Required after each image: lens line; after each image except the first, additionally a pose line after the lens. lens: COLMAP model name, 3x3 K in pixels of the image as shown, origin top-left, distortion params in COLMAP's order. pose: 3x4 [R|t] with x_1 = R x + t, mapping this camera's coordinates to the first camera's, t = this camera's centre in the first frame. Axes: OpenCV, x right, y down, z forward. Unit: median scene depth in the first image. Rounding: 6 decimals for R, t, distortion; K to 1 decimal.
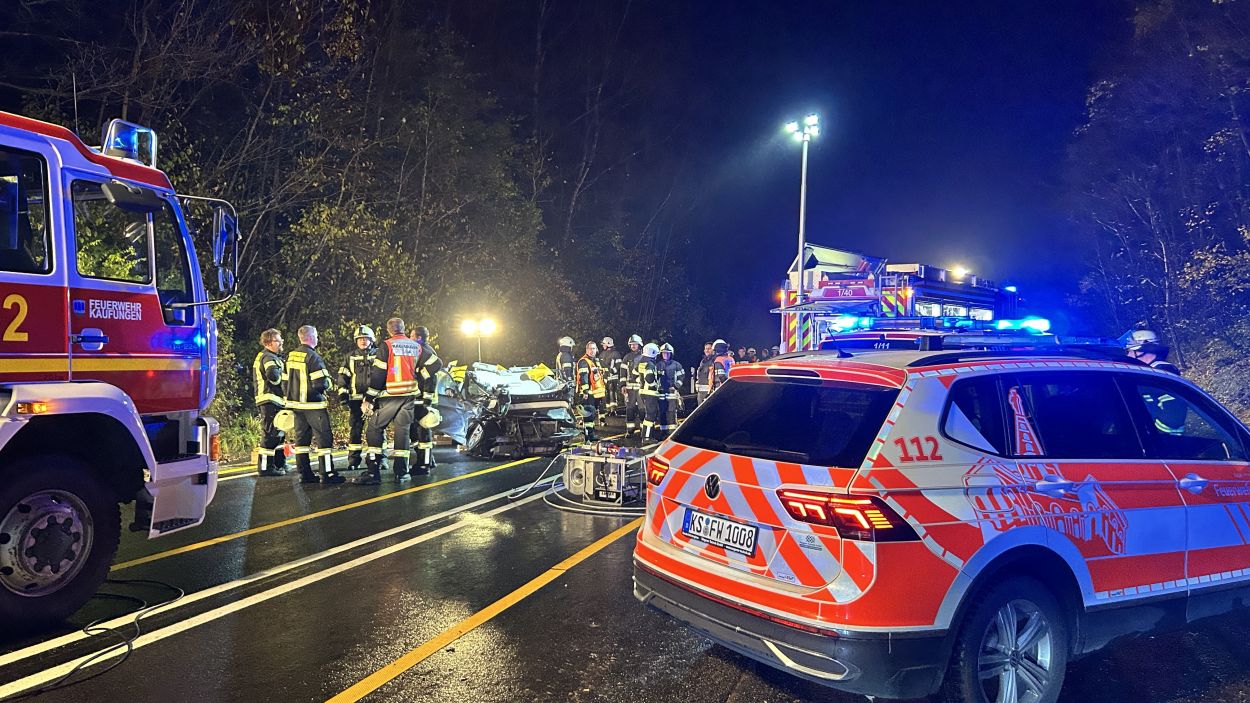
lens RADIAL K [[949.2, 0, 621.2], [0, 949.2, 349.4], [0, 0, 1]] dist [0.016676, -0.009288]
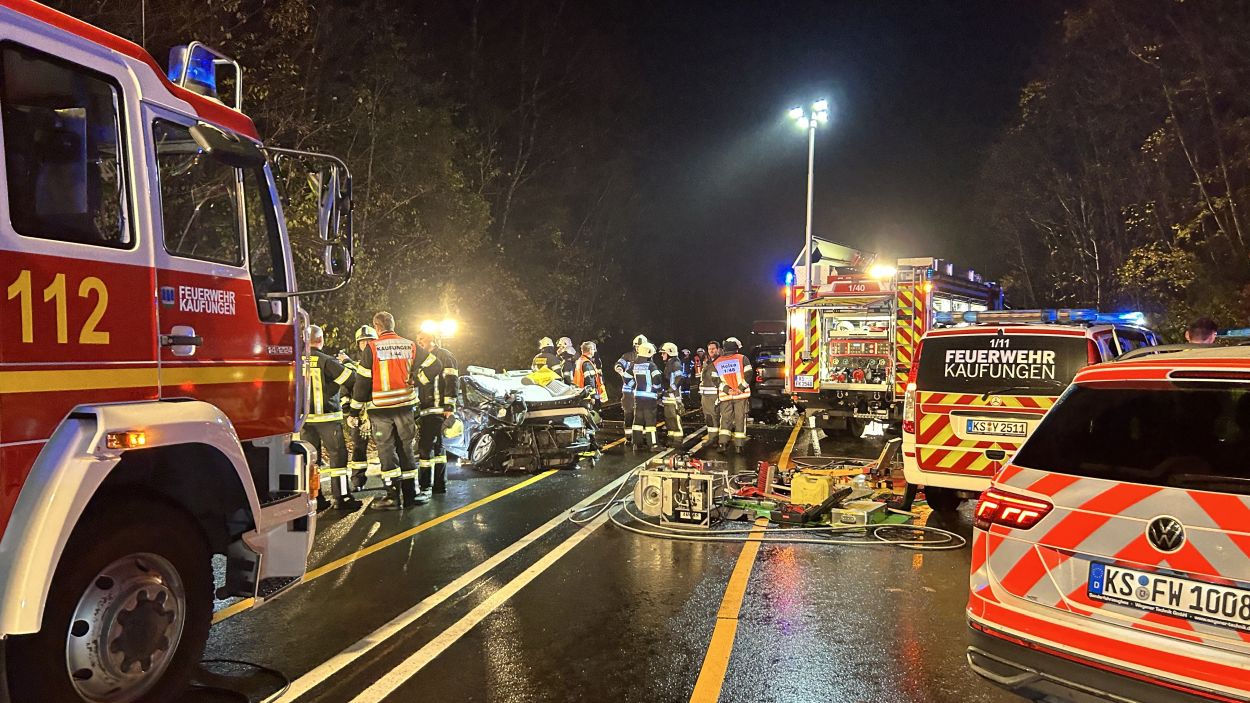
lens RADIAL K [[949.2, 0, 628.4], [0, 949.2, 355.4], [0, 0, 1]] dist [0.016676, -0.009288]
pose [[0.993343, -0.010159, 0.114743, -0.168347], [0.009492, 0.999935, 0.006359, -0.000536], [-0.114800, -0.005228, 0.993375, 0.136679]]
